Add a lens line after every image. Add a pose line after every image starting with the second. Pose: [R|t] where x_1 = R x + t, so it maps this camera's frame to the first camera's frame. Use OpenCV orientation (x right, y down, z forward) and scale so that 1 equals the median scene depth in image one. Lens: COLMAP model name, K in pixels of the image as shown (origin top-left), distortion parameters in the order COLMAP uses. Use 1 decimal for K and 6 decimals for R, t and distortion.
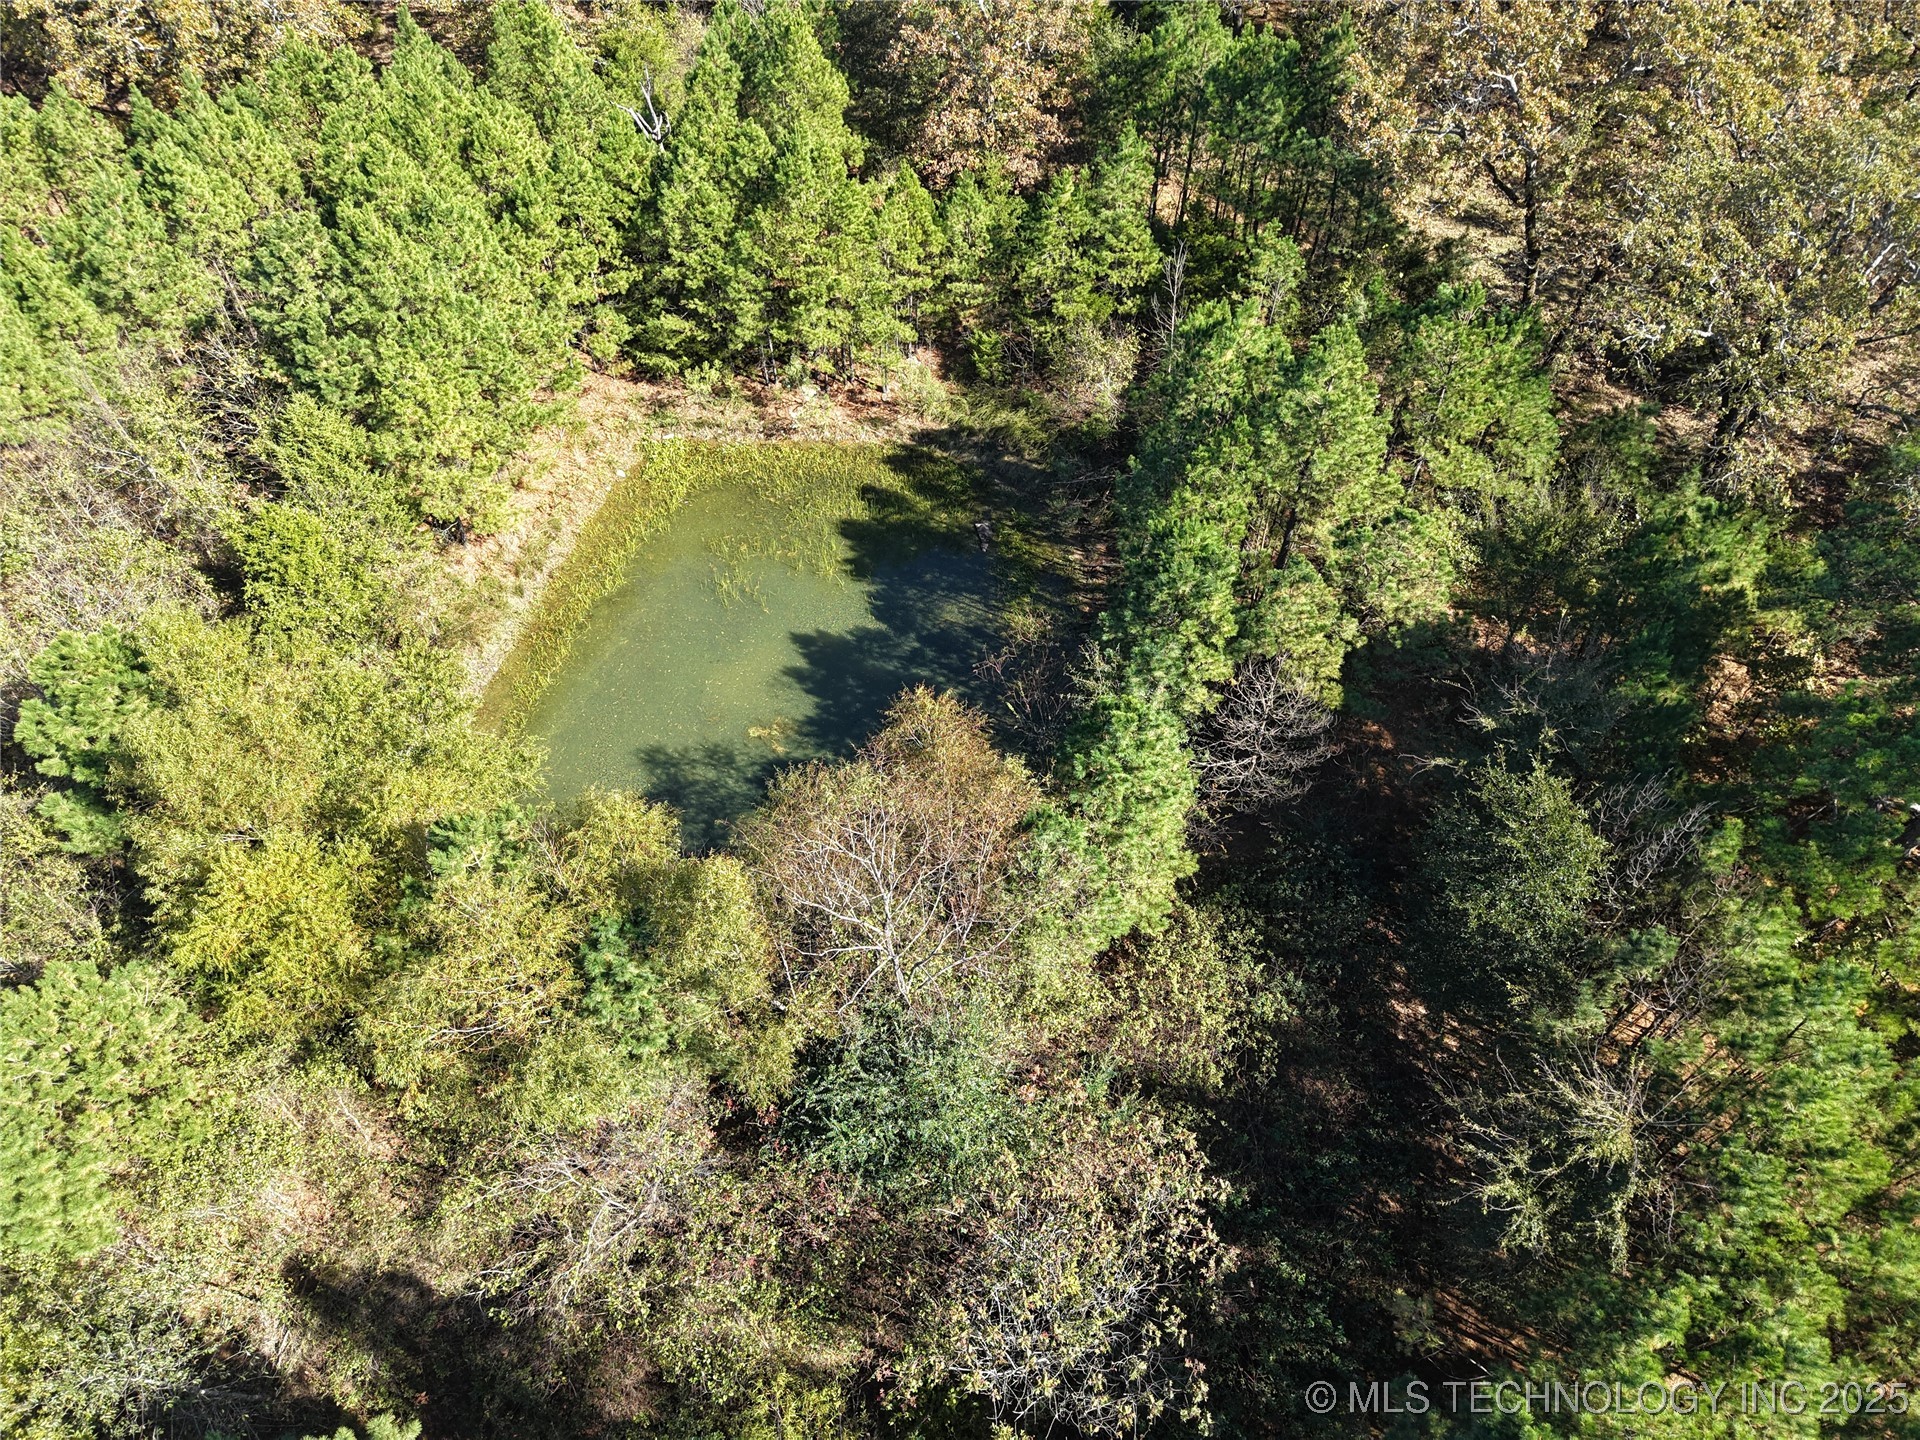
lens RADIAL K [[1326.4, 0, 961.4], [0, 1326.4, 749.9], [0, 0, 1]] dist [0.002072, -0.024238]
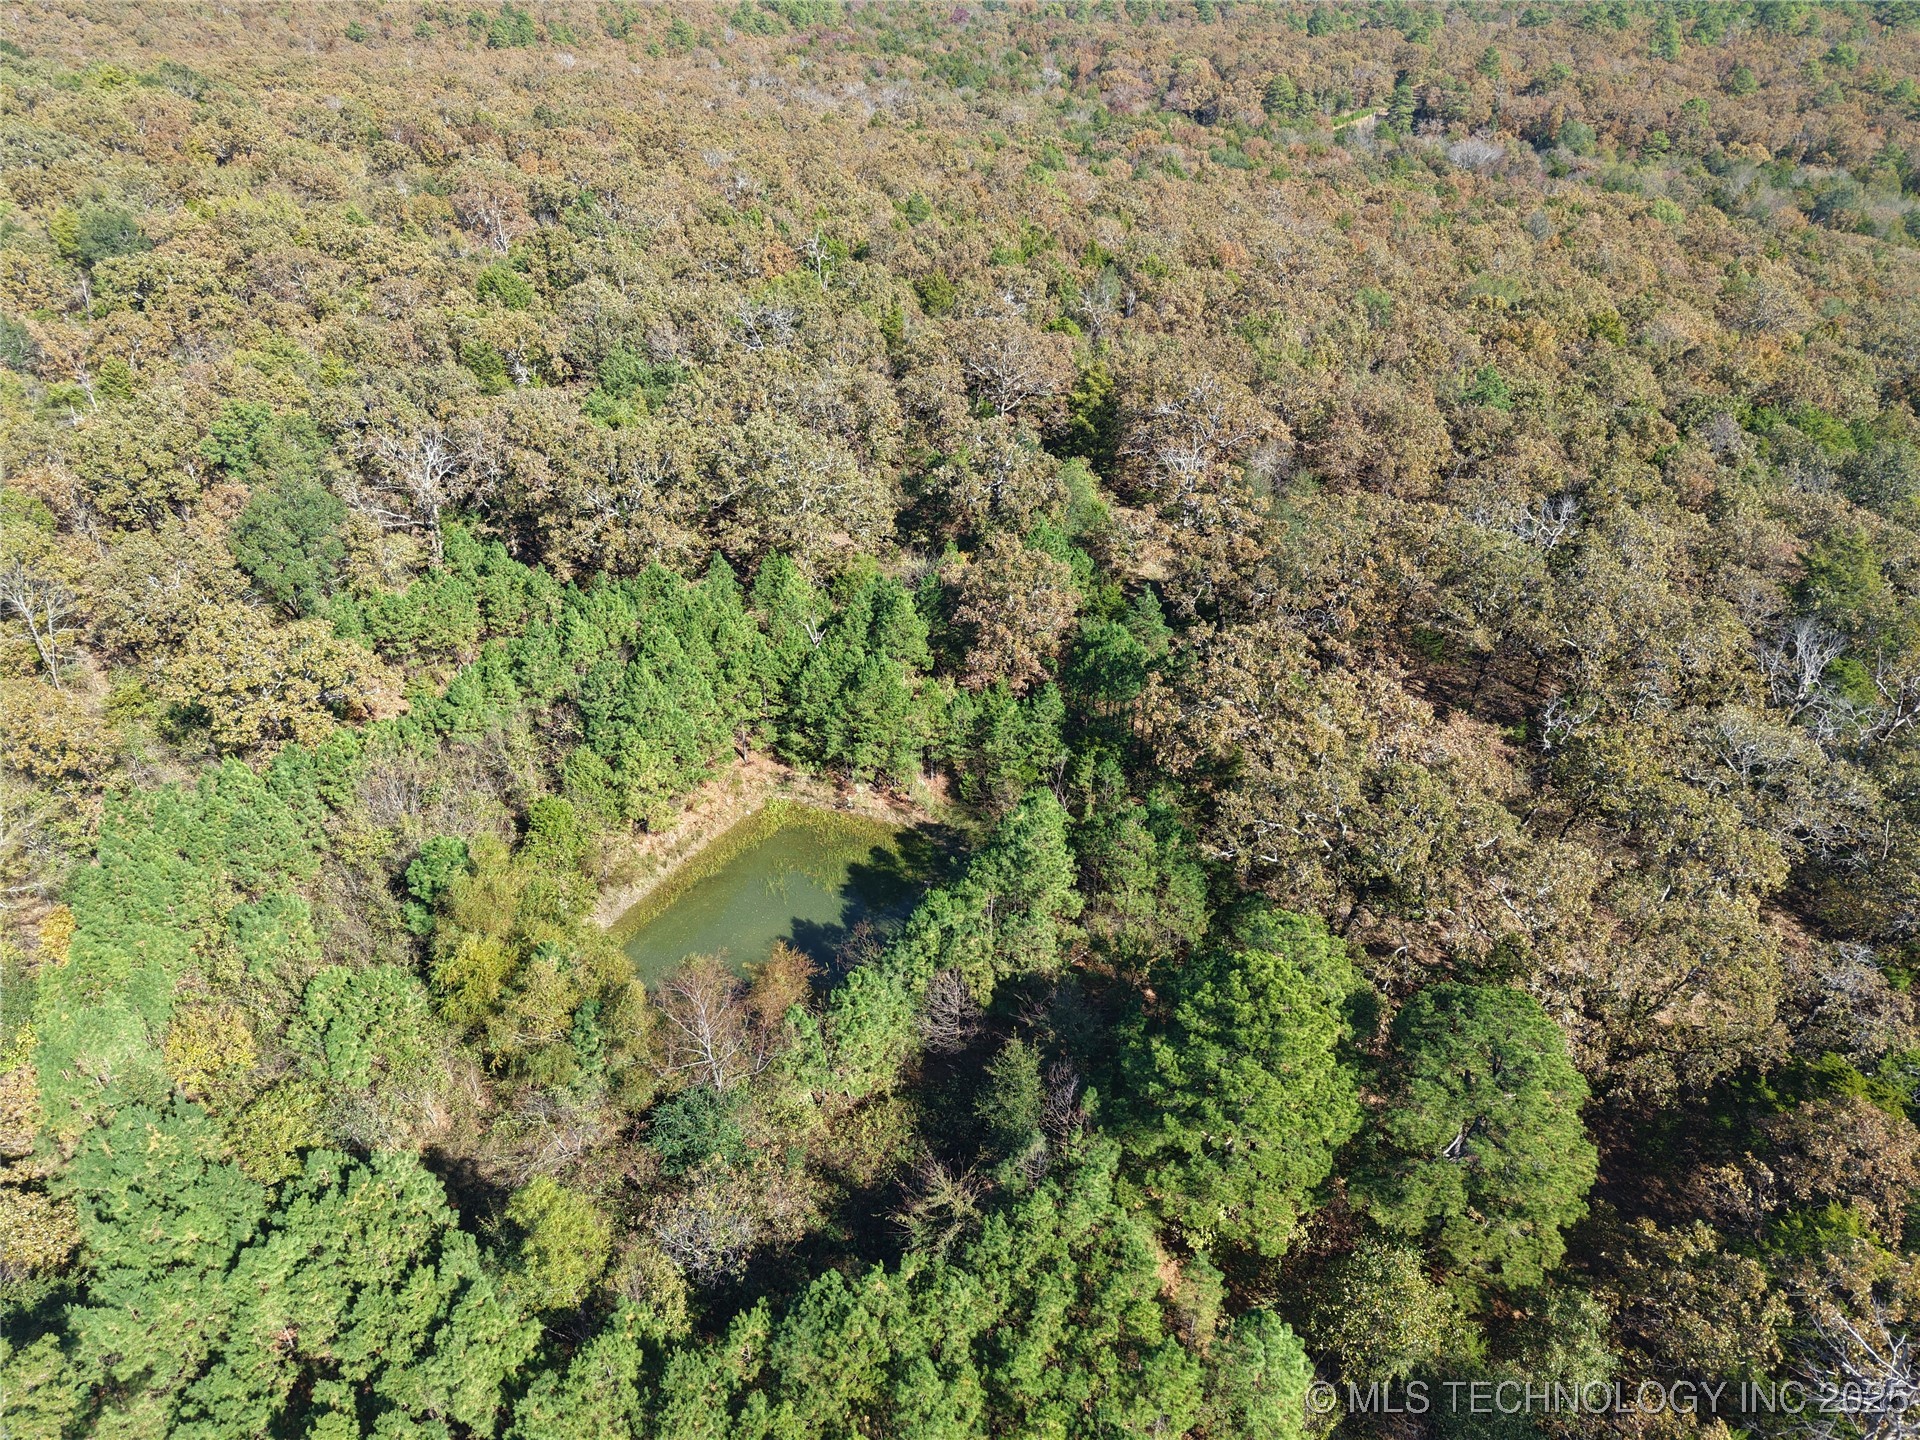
lens RADIAL K [[1326.4, 0, 961.4], [0, 1326.4, 749.9], [0, 0, 1]] dist [0.002072, -0.024238]
pose [[0.943755, 0.181007, -0.276700, 0.501791], [-0.246587, 0.942808, -0.224295, 0.041369], [0.220276, 0.279910, 0.934414, -0.634002]]
